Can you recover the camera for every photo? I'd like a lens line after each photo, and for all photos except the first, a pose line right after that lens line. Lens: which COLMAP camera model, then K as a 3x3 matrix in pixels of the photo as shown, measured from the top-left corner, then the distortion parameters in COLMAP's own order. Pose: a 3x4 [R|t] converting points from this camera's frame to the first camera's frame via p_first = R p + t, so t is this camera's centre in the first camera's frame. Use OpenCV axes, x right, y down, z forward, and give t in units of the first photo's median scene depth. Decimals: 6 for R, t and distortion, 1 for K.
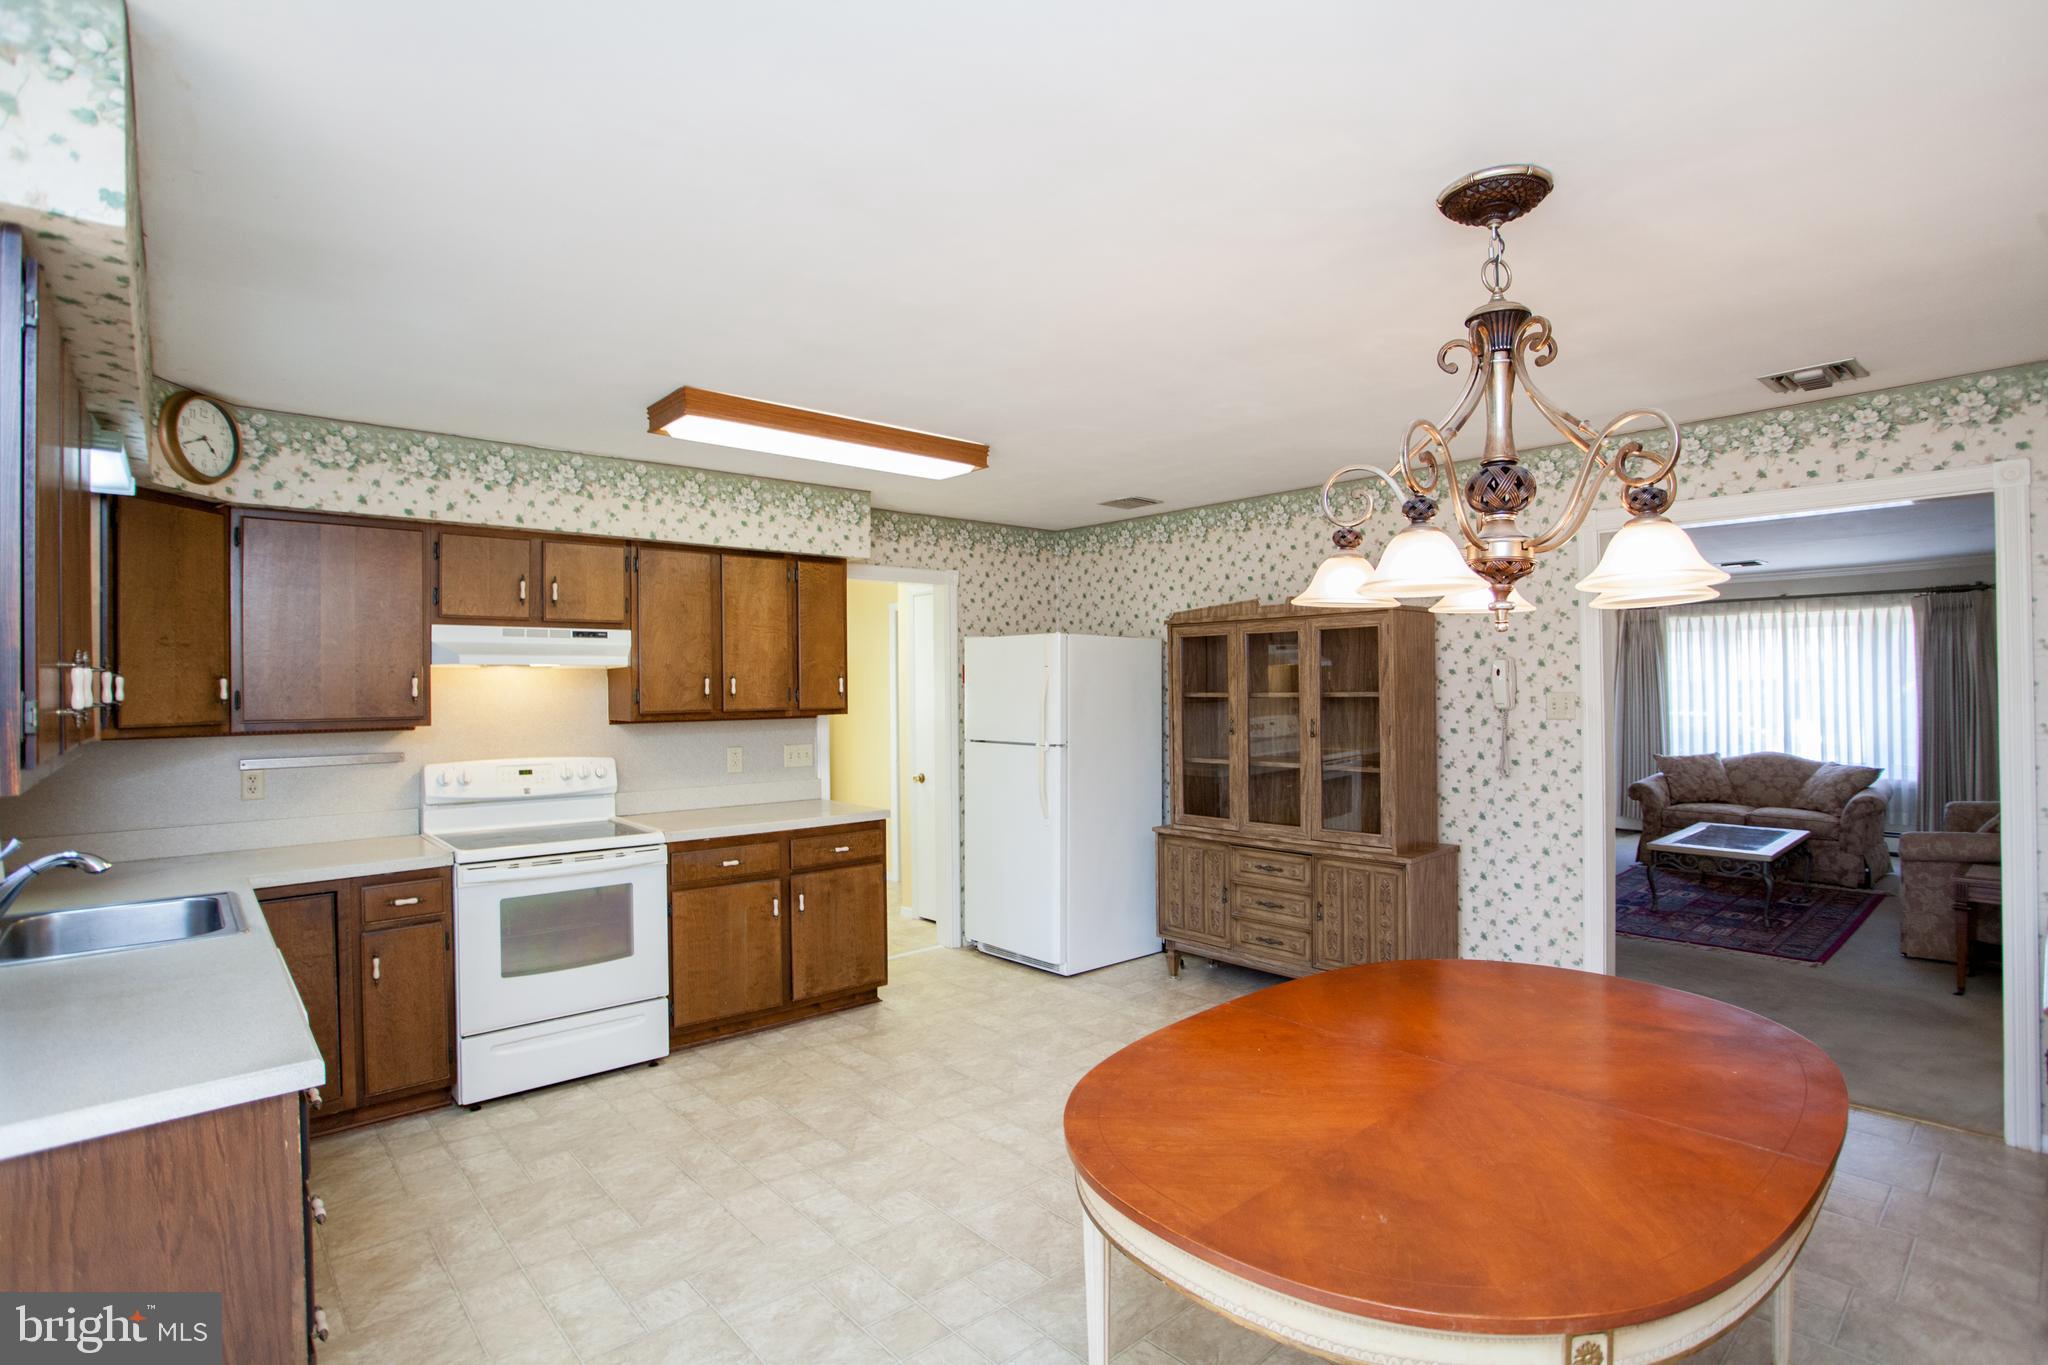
lens RADIAL K [[997.9, 0, 1003.8], [0, 997.9, 683.0], [0, 0, 1]] dist [-0.049150, 0.014784]
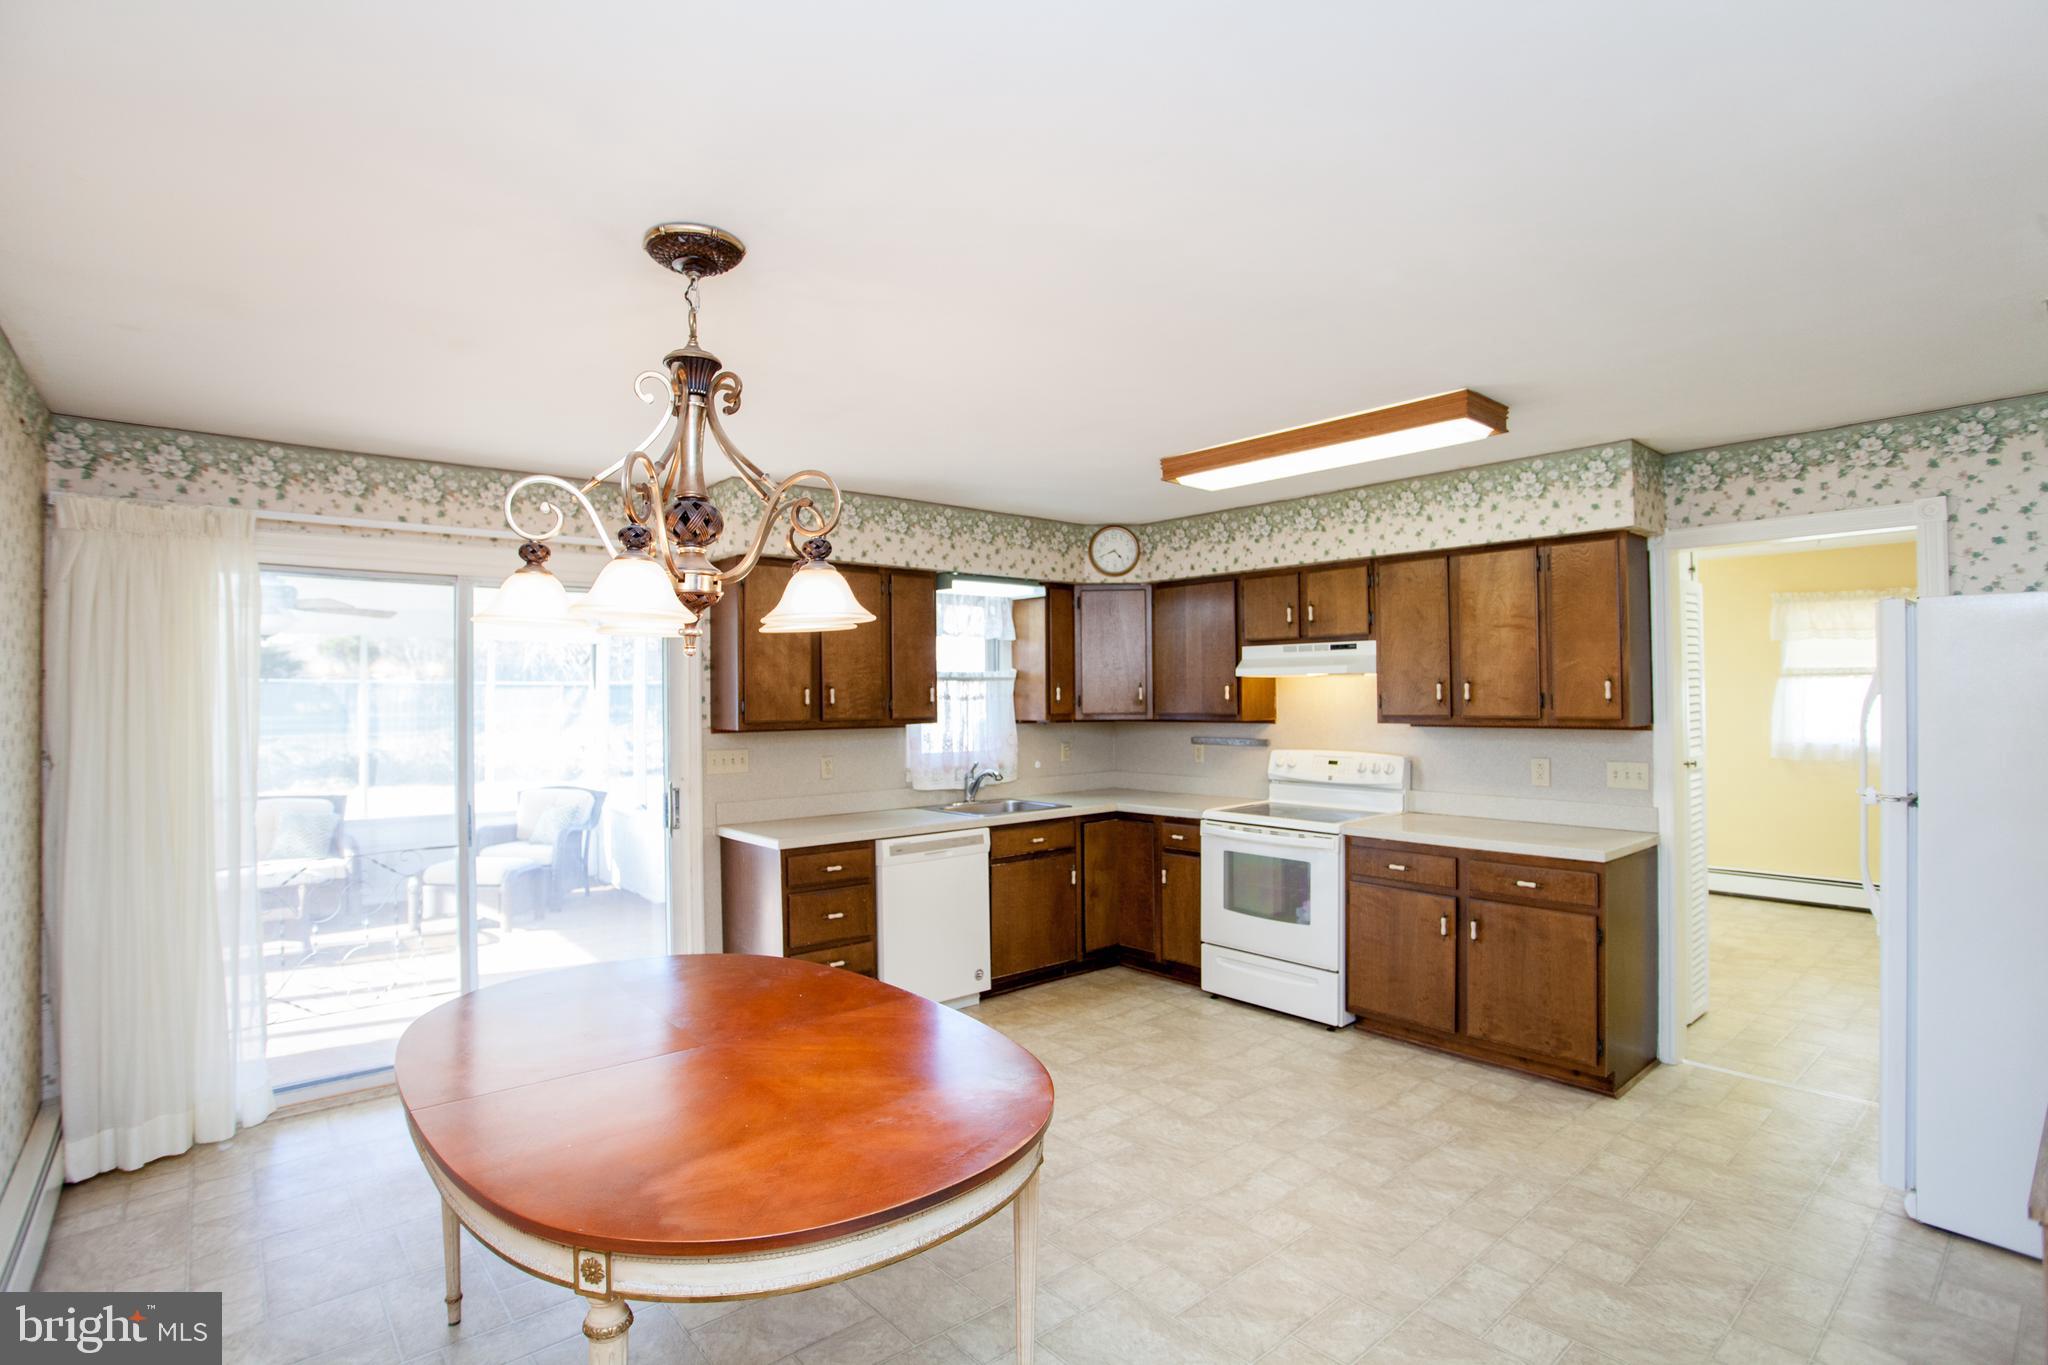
lens RADIAL K [[997.9, 0, 1031.9], [0, 997.9, 678.1], [0, 0, 1]] dist [-0.049150, 0.014784]
pose [[0.006414, -0.009731, -0.999932, 0.748037], [0.008264, 0.999919, -0.009678, -0.004156], [0.999945, -0.008201, 0.006494, 0.638898]]
